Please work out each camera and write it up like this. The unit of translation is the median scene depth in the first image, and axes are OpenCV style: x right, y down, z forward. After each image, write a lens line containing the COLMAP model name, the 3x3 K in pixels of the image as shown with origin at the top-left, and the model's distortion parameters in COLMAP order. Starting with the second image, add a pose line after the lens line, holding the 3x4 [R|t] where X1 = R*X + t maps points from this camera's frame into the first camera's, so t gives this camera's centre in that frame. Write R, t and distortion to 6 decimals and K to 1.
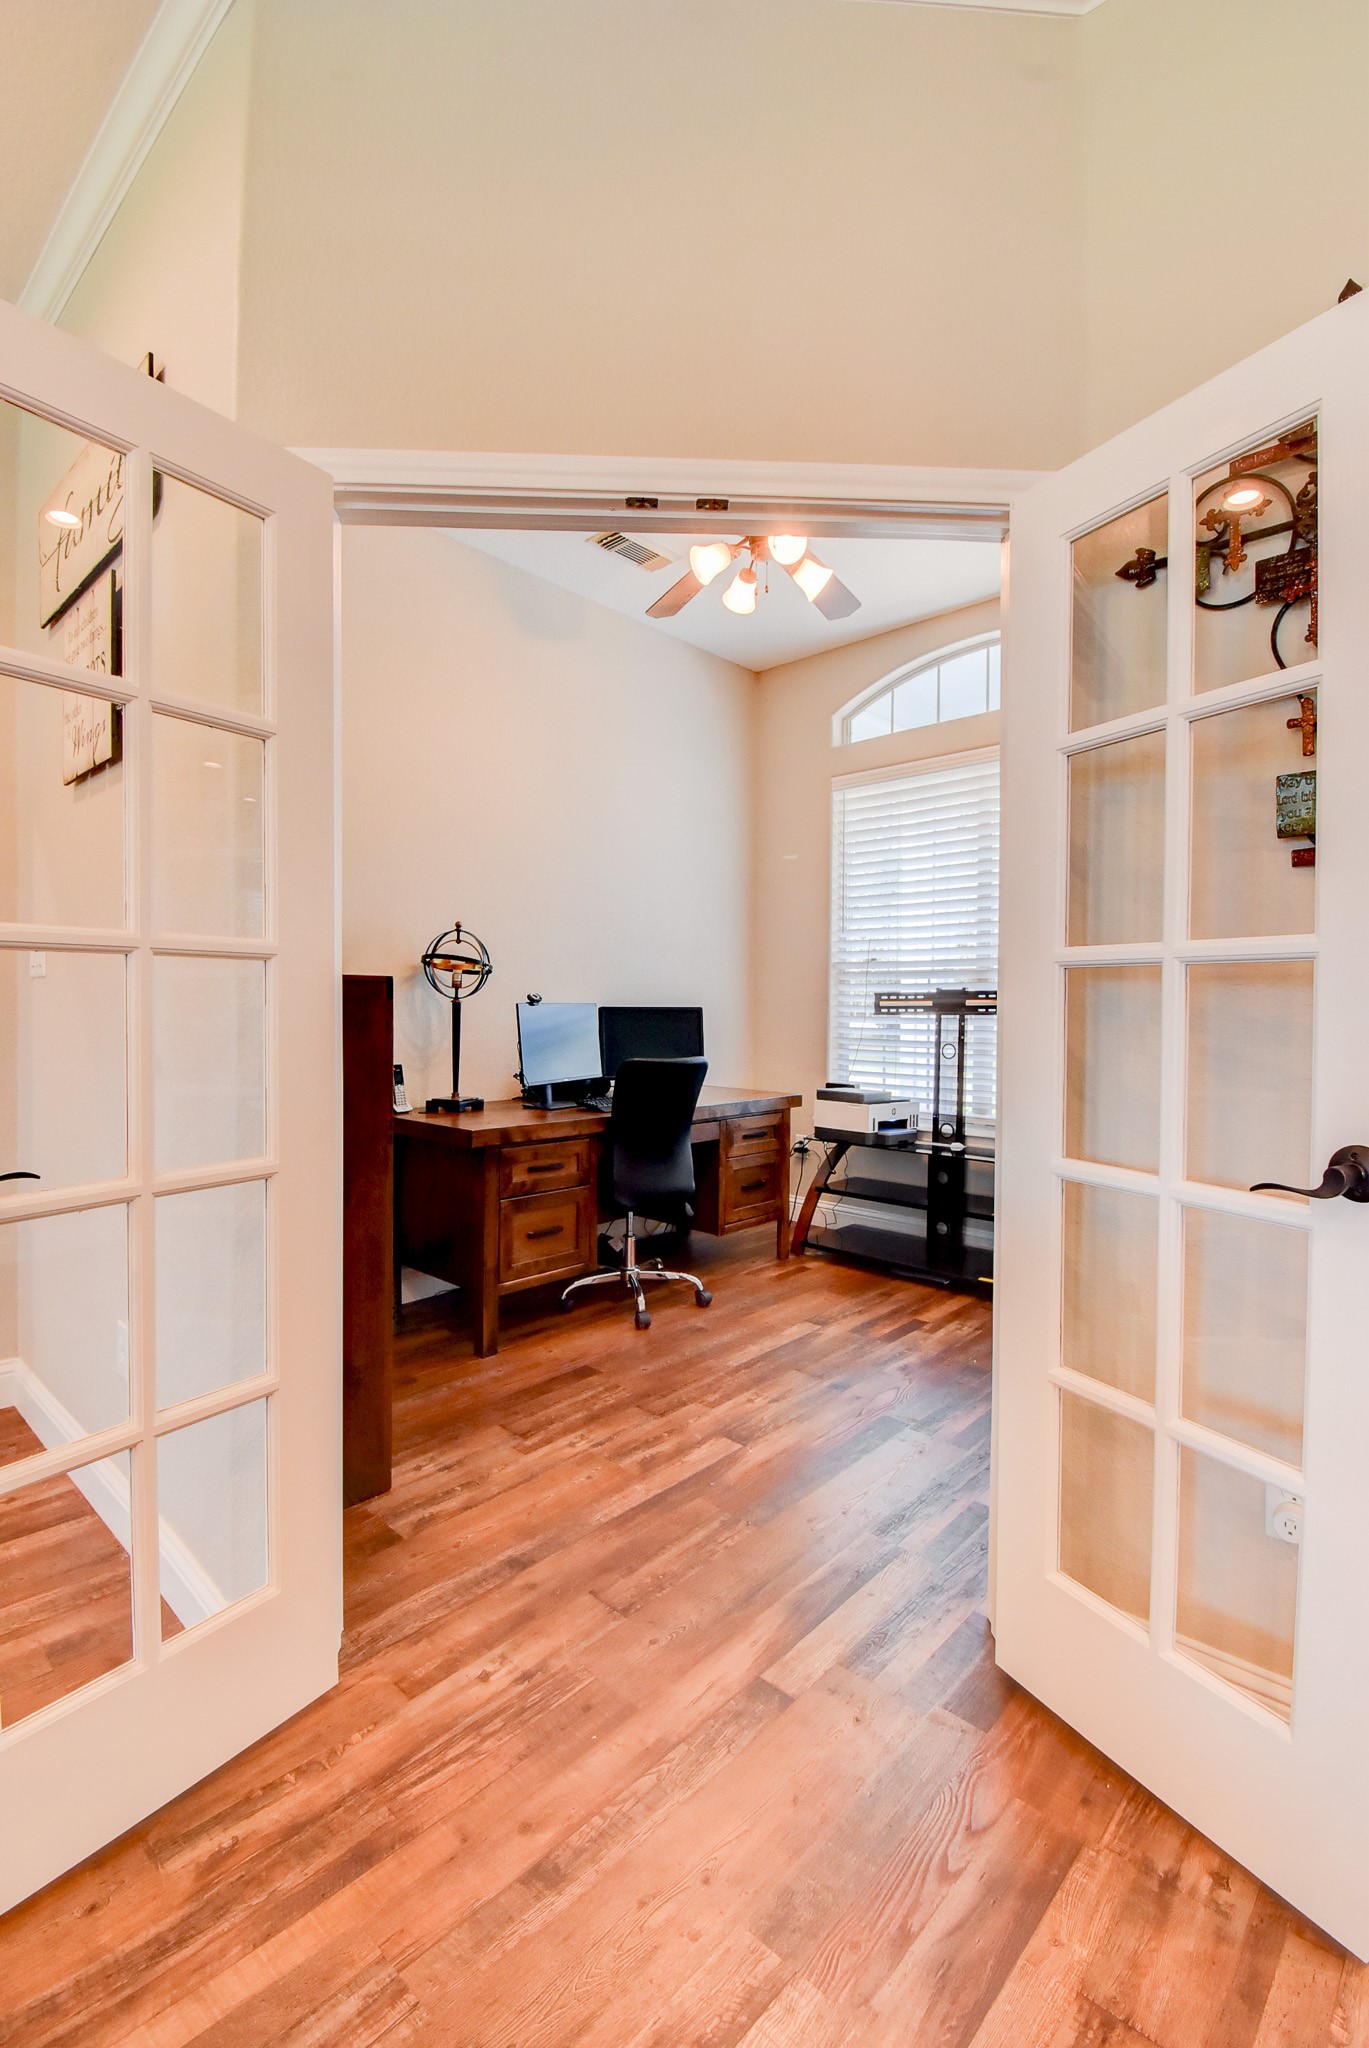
lens RADIAL K [[915.6, 0, 683.8], [0, 915.6, 1021.0], [0, 0, 1]] dist [0.000184, -0.000062]
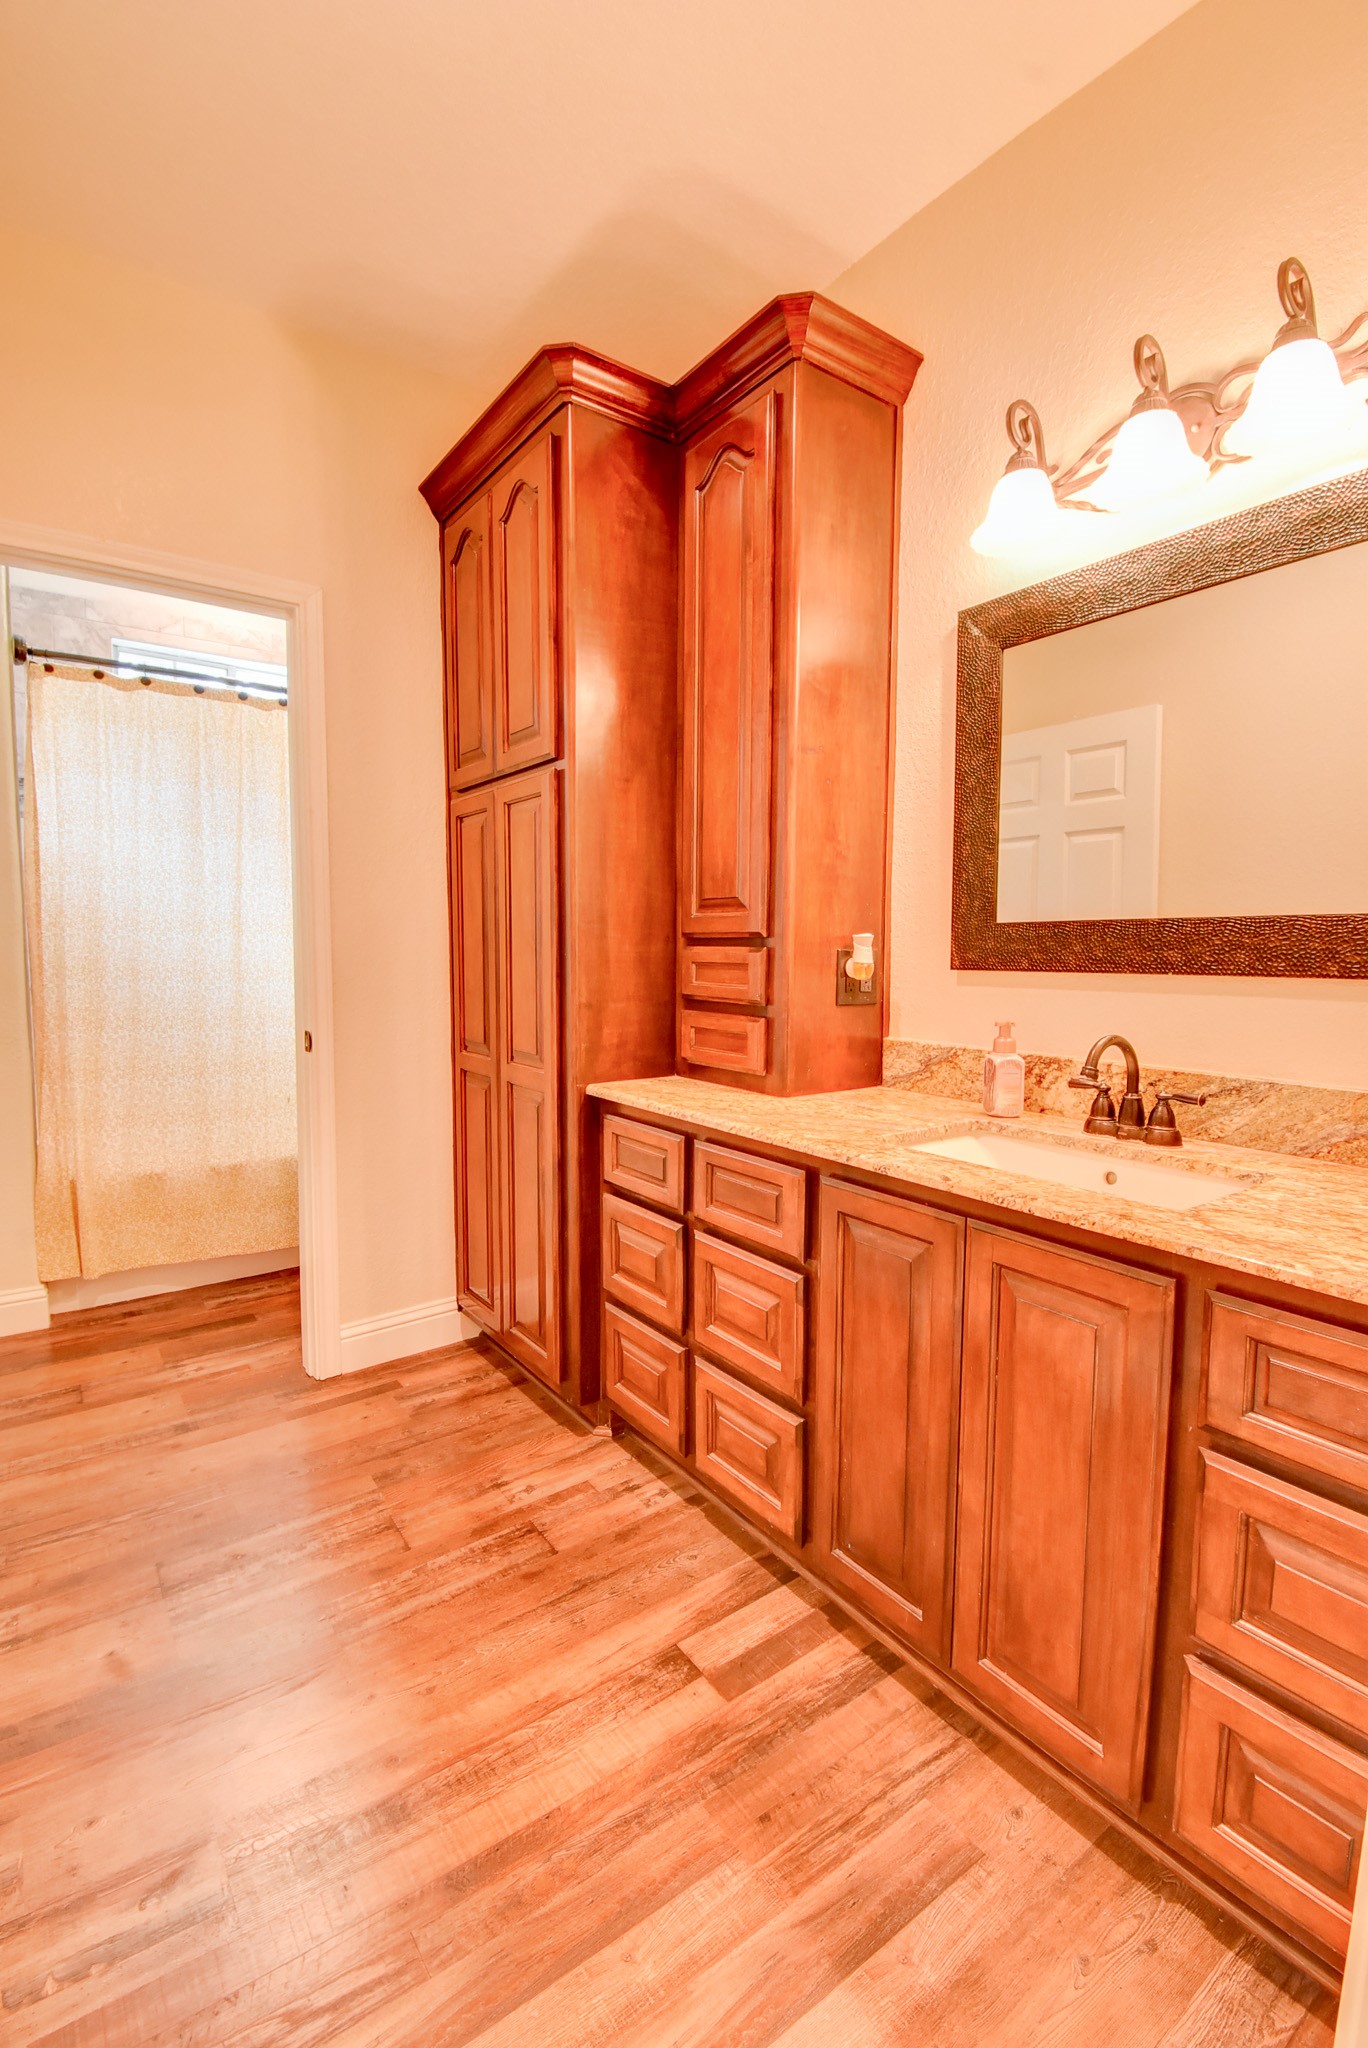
lens RADIAL K [[915.6, 0, 682.8], [0, 915.6, 1028.4], [0, 0, 1]] dist [0.000184, -0.000062]
pose [[-0.980045, -0.027536, 0.196858, -0.793612], [-0.007590, 0.994820, 0.101367, -0.016424], [-0.198629, 0.097850, -0.975178, 1.922293]]
